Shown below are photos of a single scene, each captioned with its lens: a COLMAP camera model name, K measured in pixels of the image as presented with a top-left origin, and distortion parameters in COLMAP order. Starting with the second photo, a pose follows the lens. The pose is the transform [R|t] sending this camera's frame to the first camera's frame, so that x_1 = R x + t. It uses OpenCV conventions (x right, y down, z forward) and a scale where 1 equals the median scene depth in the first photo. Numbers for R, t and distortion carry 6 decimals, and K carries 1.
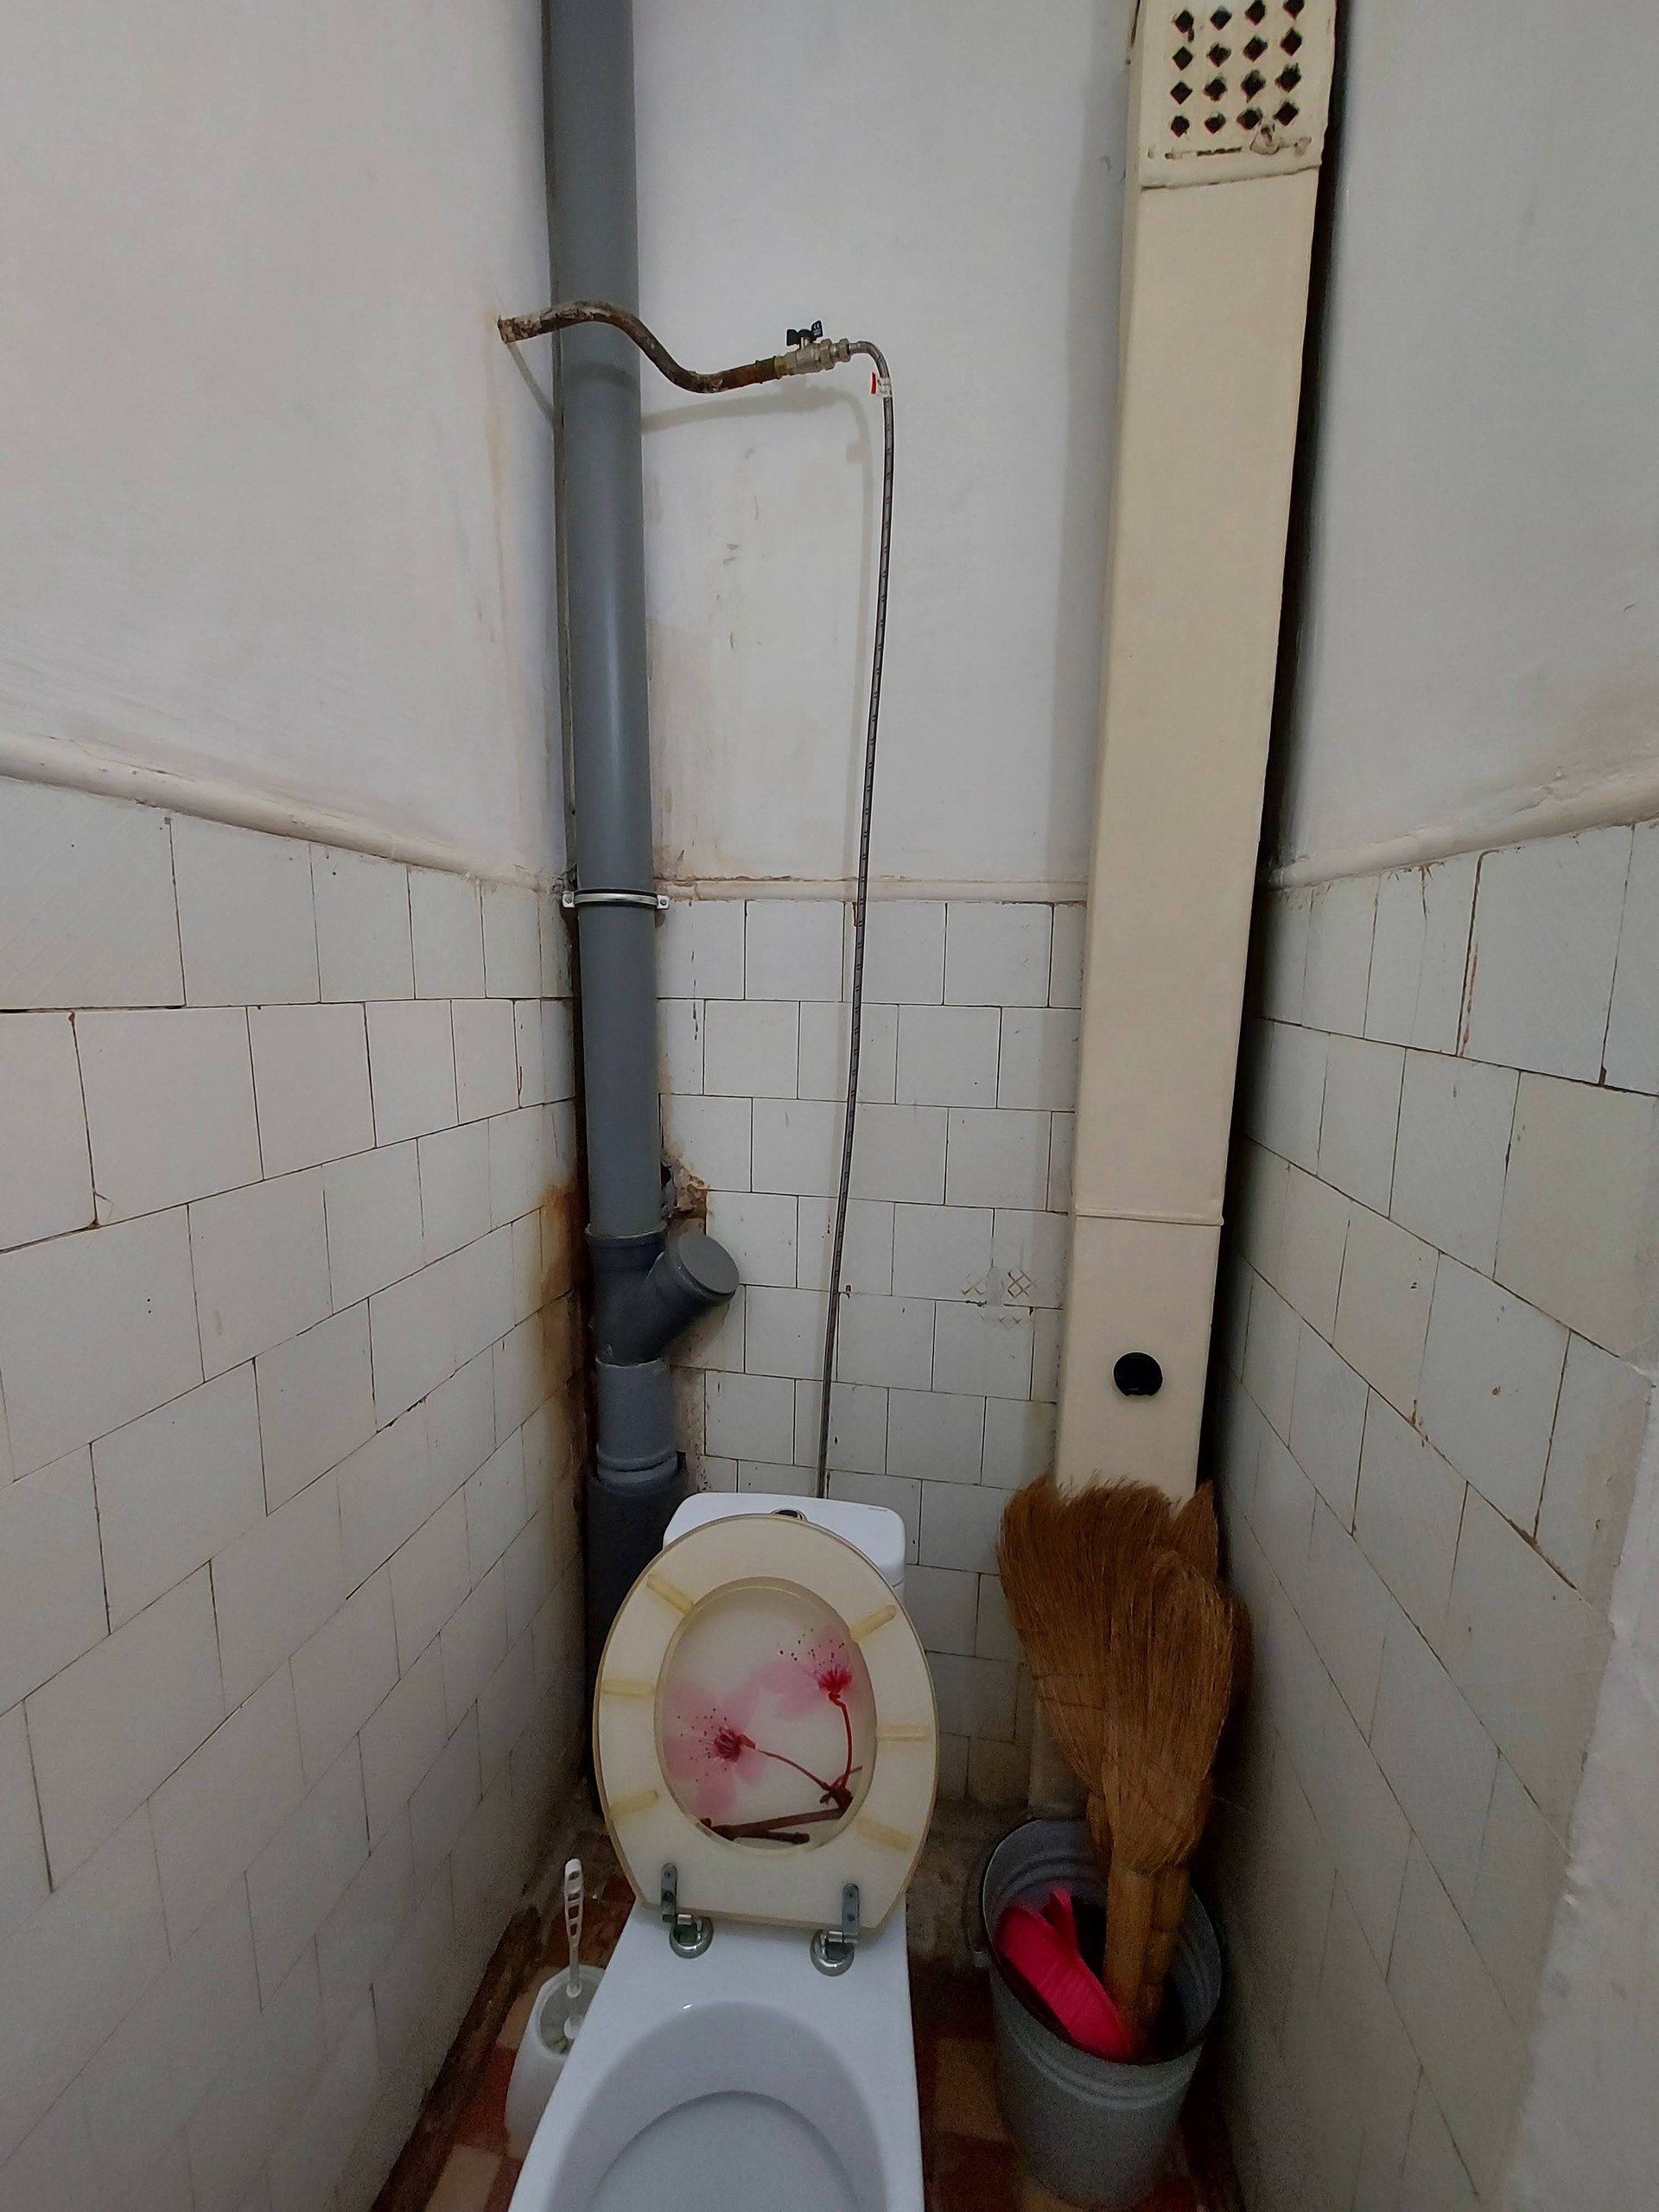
lens RADIAL K [[878.6, 0, 821.3], [0, 878.6, 1108.8], [0, 0, 1]] dist [-0.002428, -0.010312]
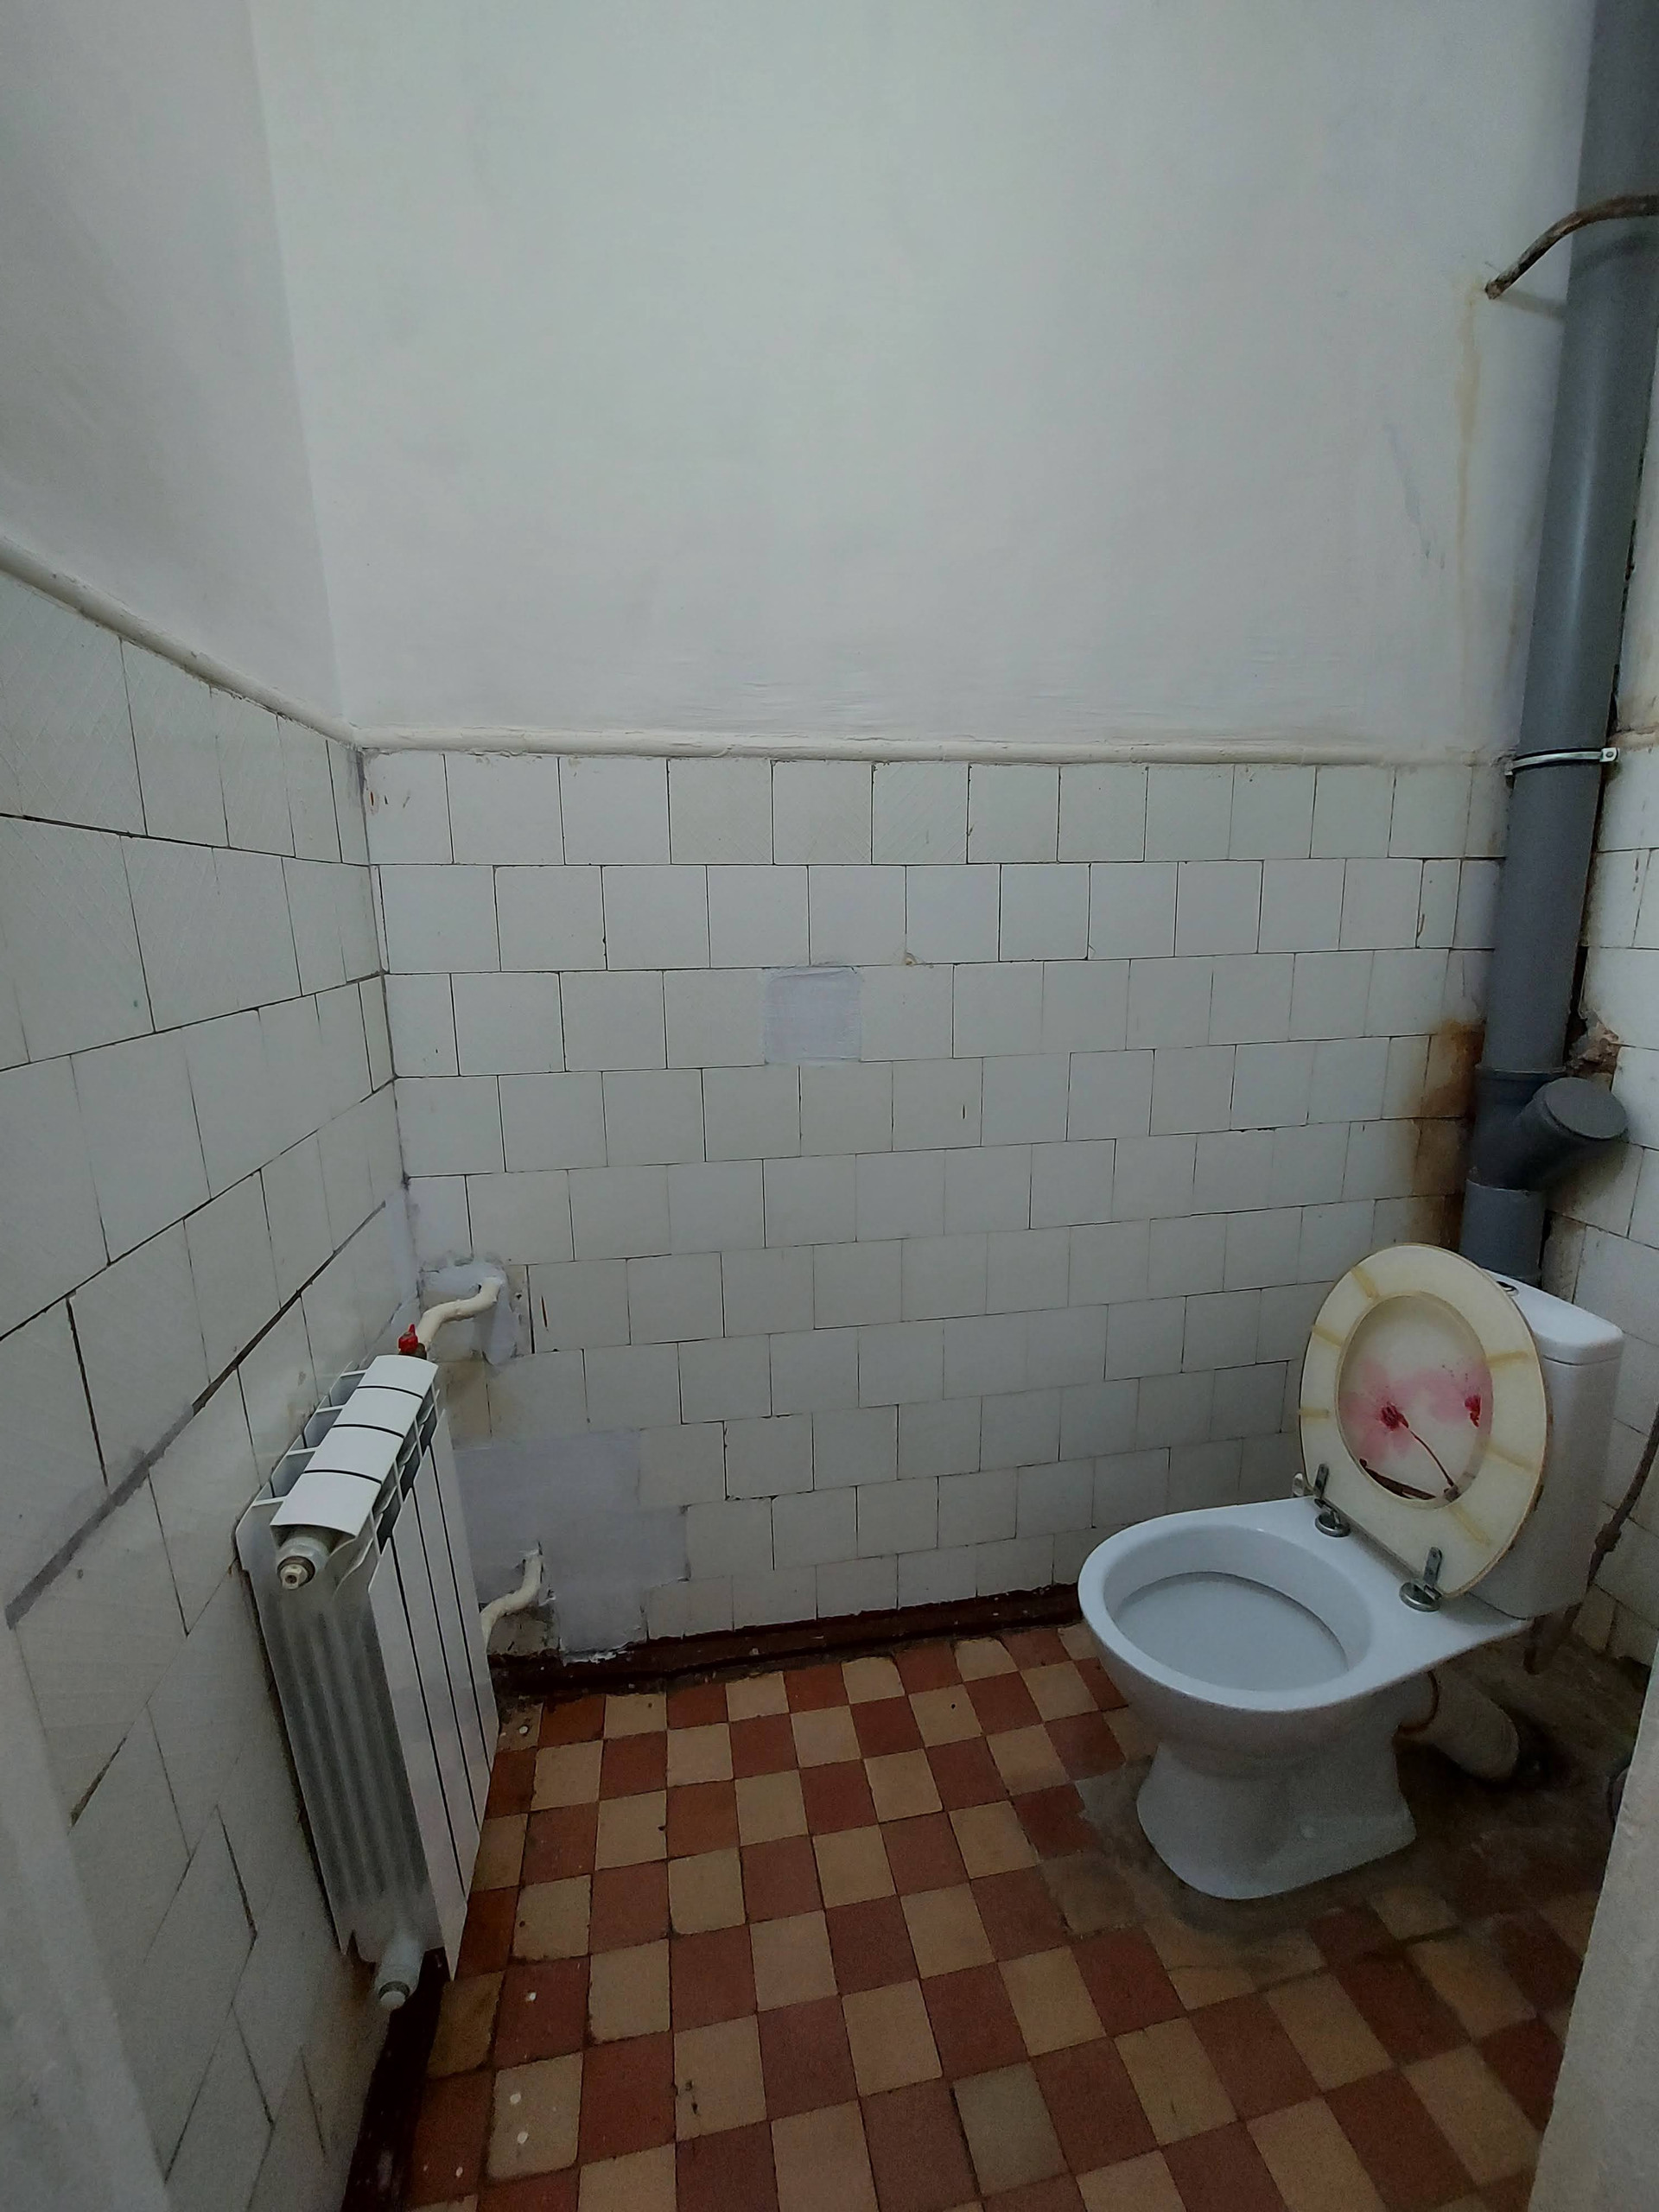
lens RADIAL K [[878.6, 0, 821.3], [0, 878.6, 1108.8], [0, 0, 1]] dist [-0.002428, -0.010312]
pose [[0.324274, 0.176560, -0.929340, 0.668171], [-0.101236, 0.983262, 0.151480, 0.139760], [0.940531, 0.044962, 0.336720, -0.238995]]
